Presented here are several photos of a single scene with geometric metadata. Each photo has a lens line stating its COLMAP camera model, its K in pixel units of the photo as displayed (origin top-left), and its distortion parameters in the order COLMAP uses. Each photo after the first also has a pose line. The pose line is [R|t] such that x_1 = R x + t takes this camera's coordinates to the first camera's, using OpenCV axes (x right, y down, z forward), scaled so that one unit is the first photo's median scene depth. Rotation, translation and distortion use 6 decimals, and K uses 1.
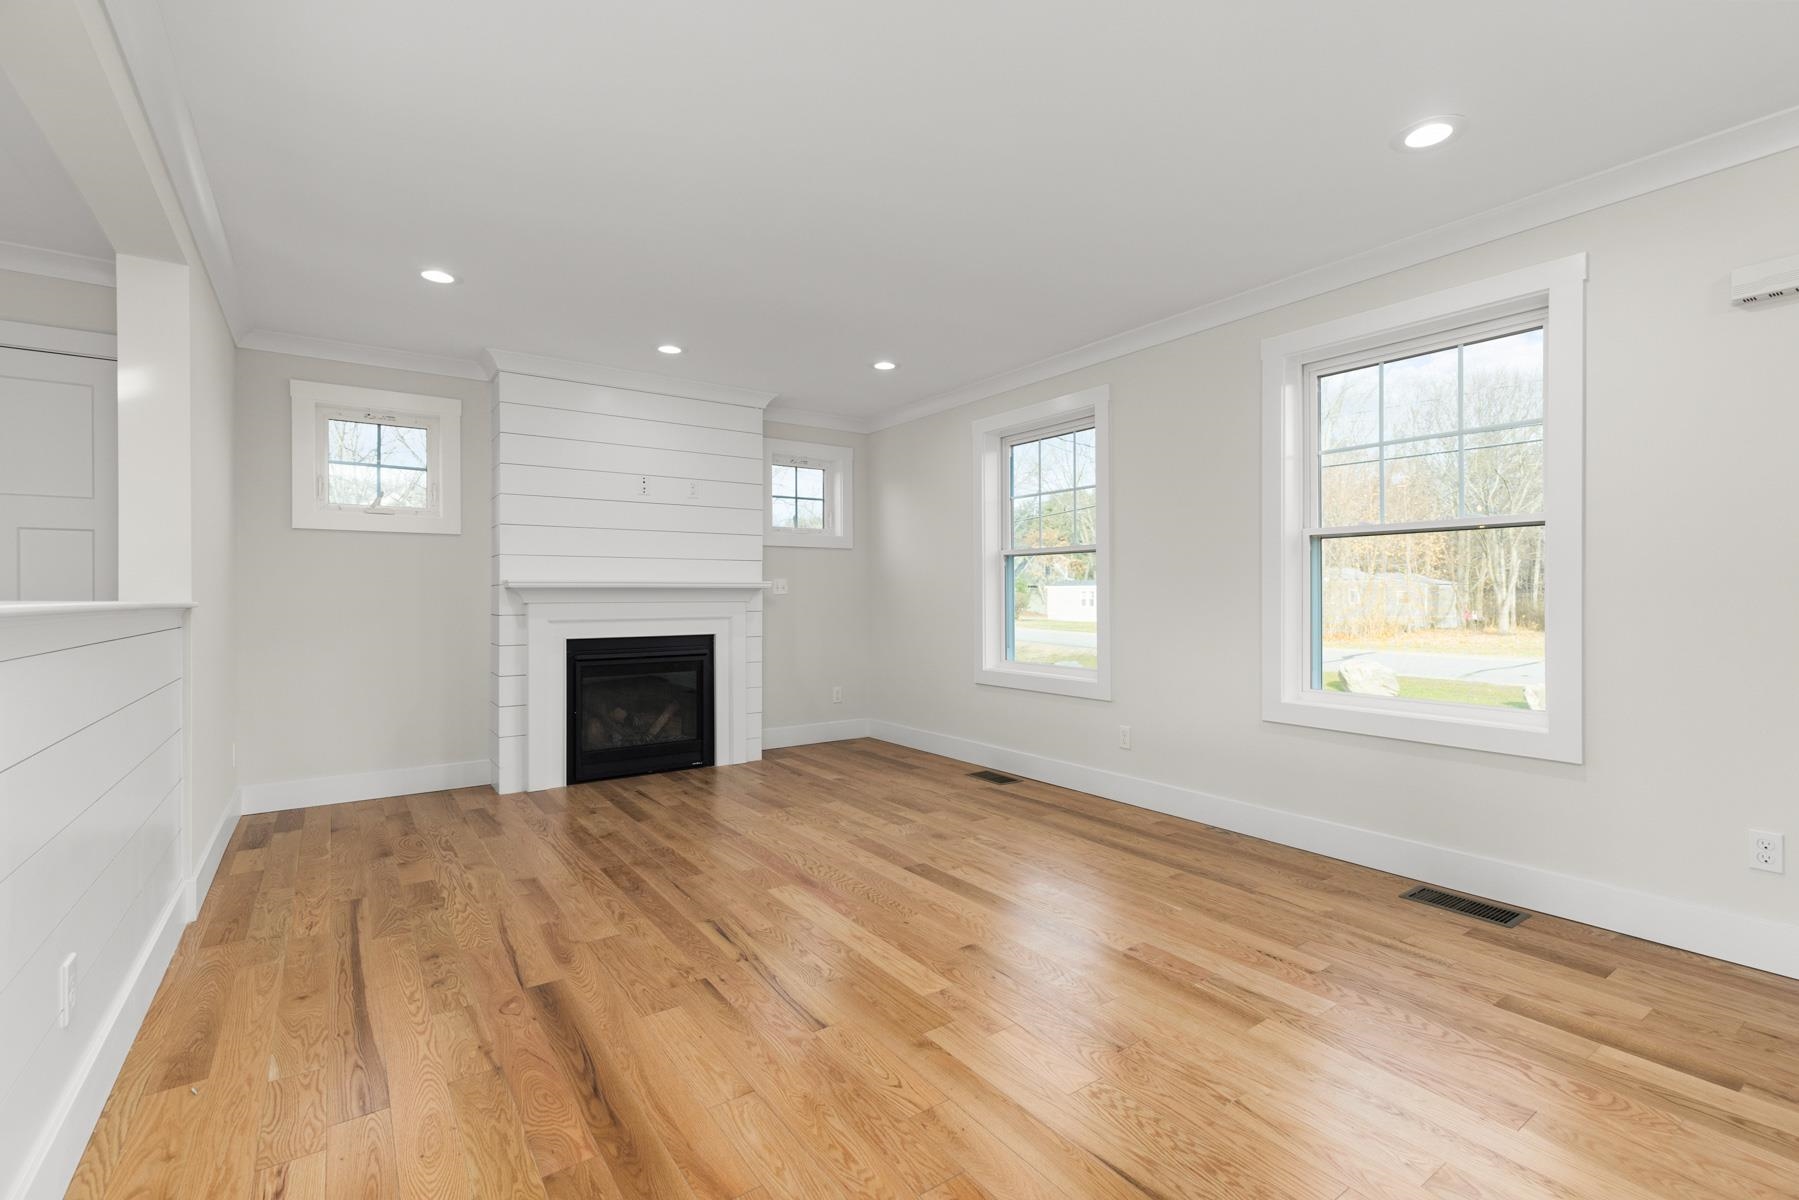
lens RADIAL K [[816.5, 0, 909.4], [0, 816.5, 586.6], [0, 0, 1]] dist [0.011296, -0.002377]
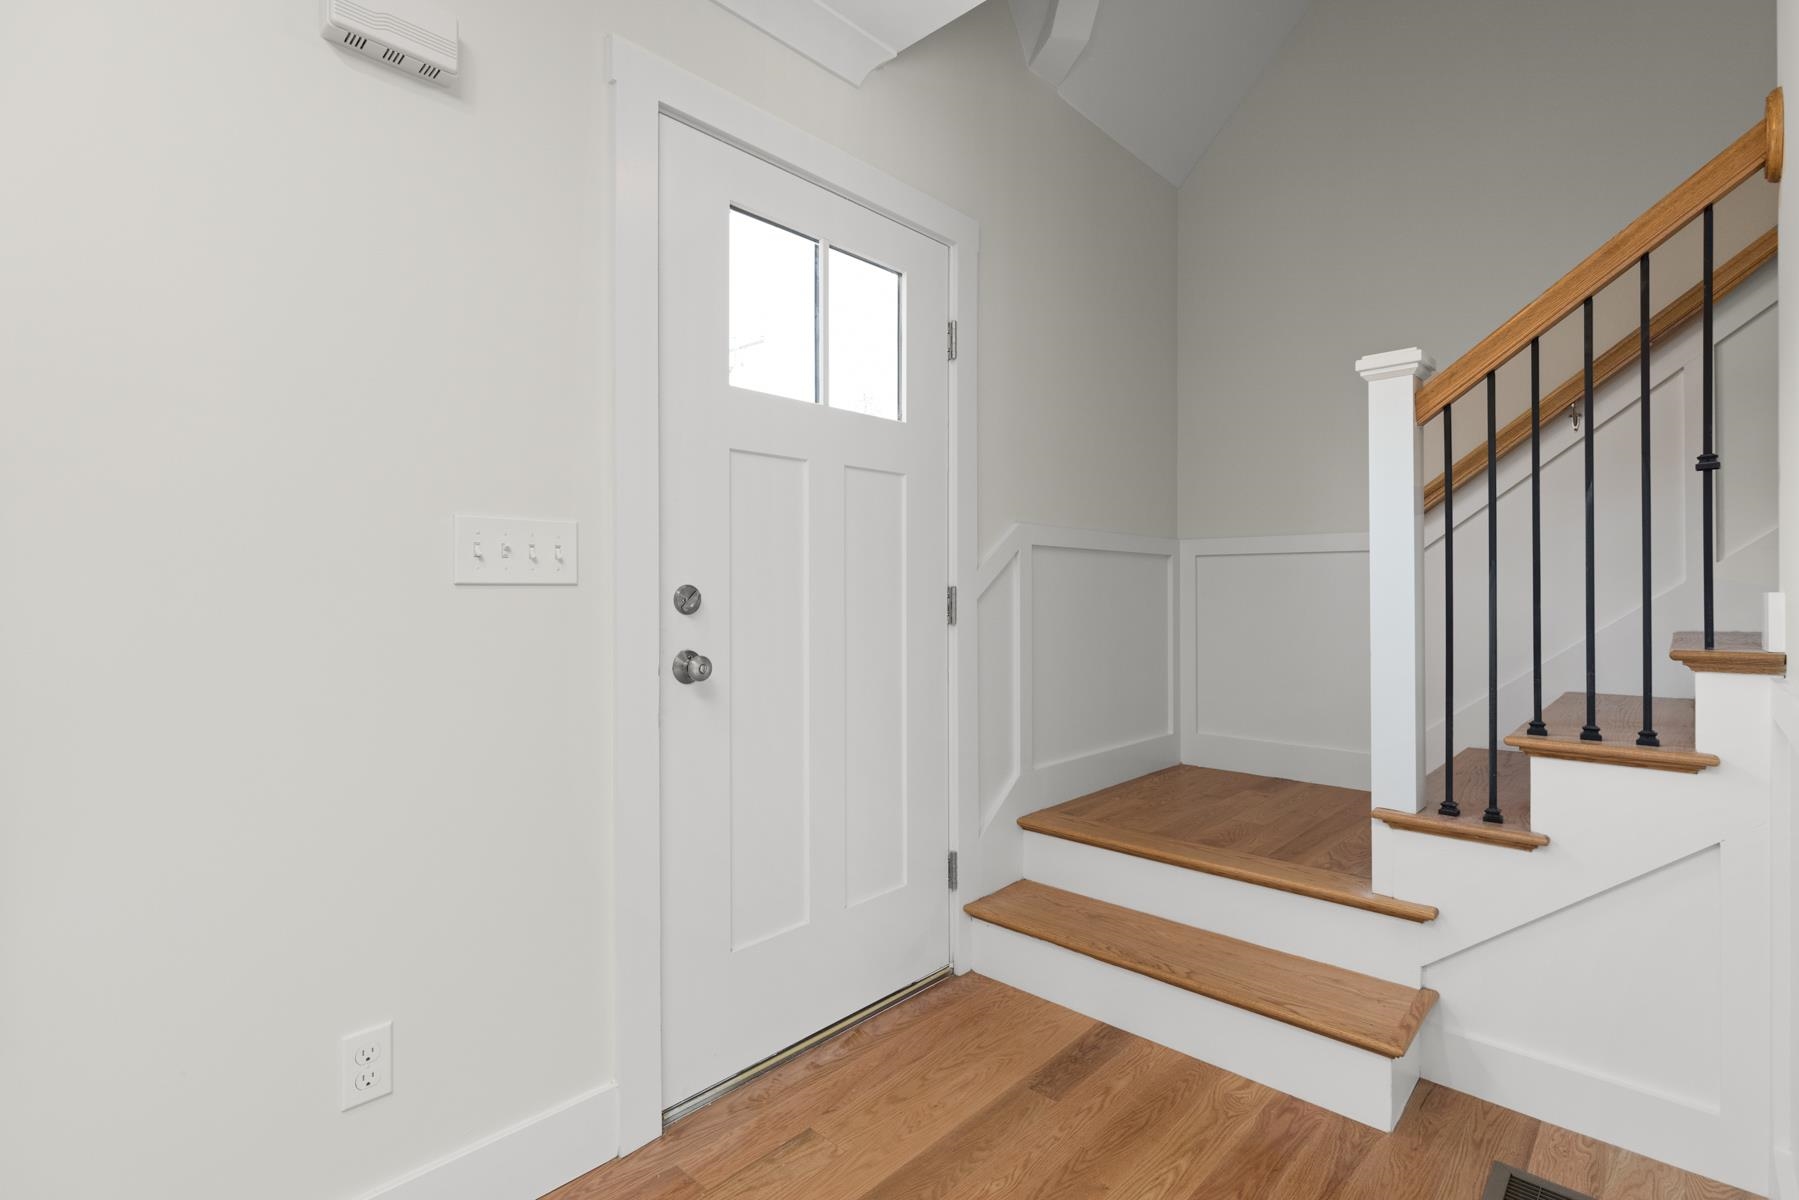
lens RADIAL K [[843.5, 0, 906.6], [0, 843.5, 589.6], [0, 0, 1]] dist [0.002259, -0.001831]
pose [[-0.203782, 0.008527, 0.978979, 0.299617], [-0.008481, 0.999909, -0.010475, 0.005661], [-0.978979, -0.010437, -0.203691, 0.554573]]
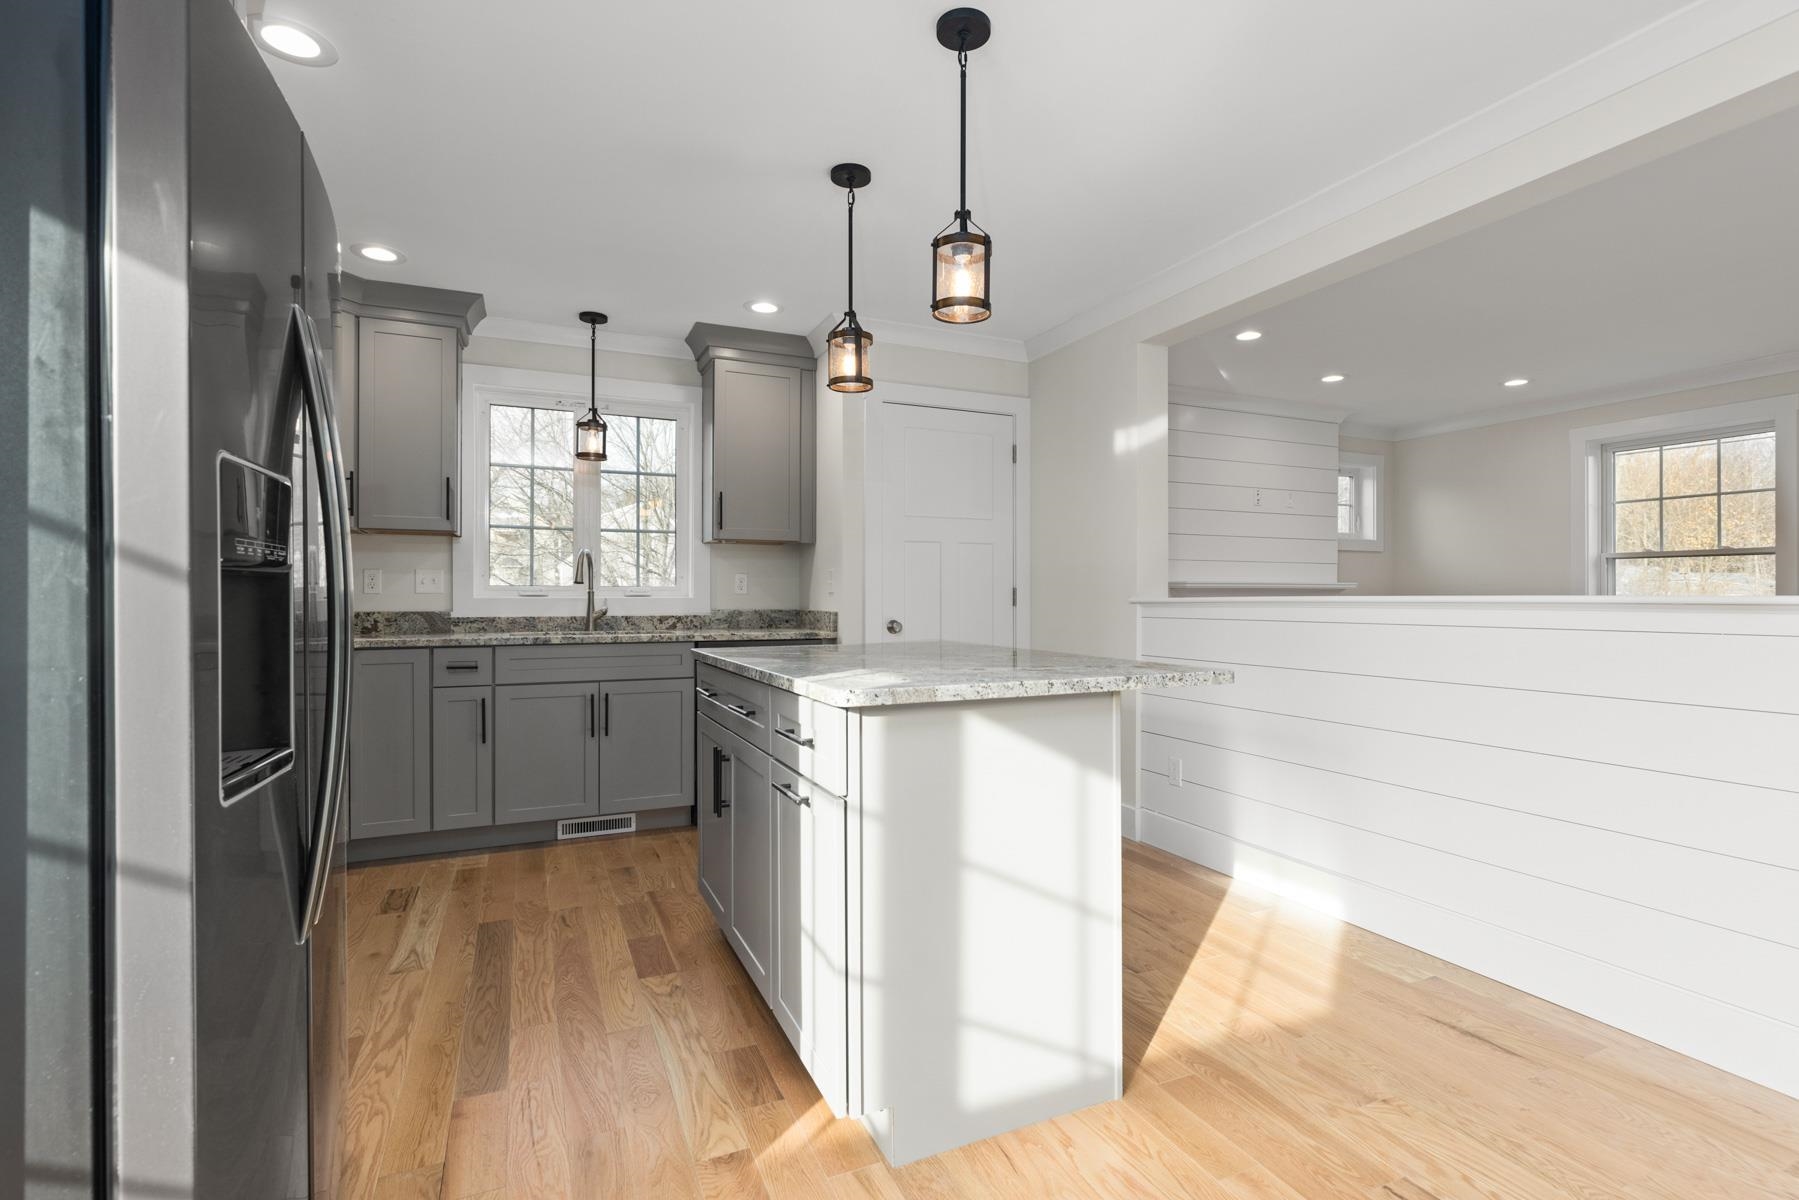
lens RADIAL K [[843.5, 0, 909.1], [0, 843.5, 602.4], [0, 0, 1]] dist [0.002259, -0.001831]
pose [[0.982021, 0.007607, -0.188617, -0.882109], [-0.004662, 0.999860, 0.016050, 0.006081], [0.188713, -0.014882, 0.981920, -0.361222]]
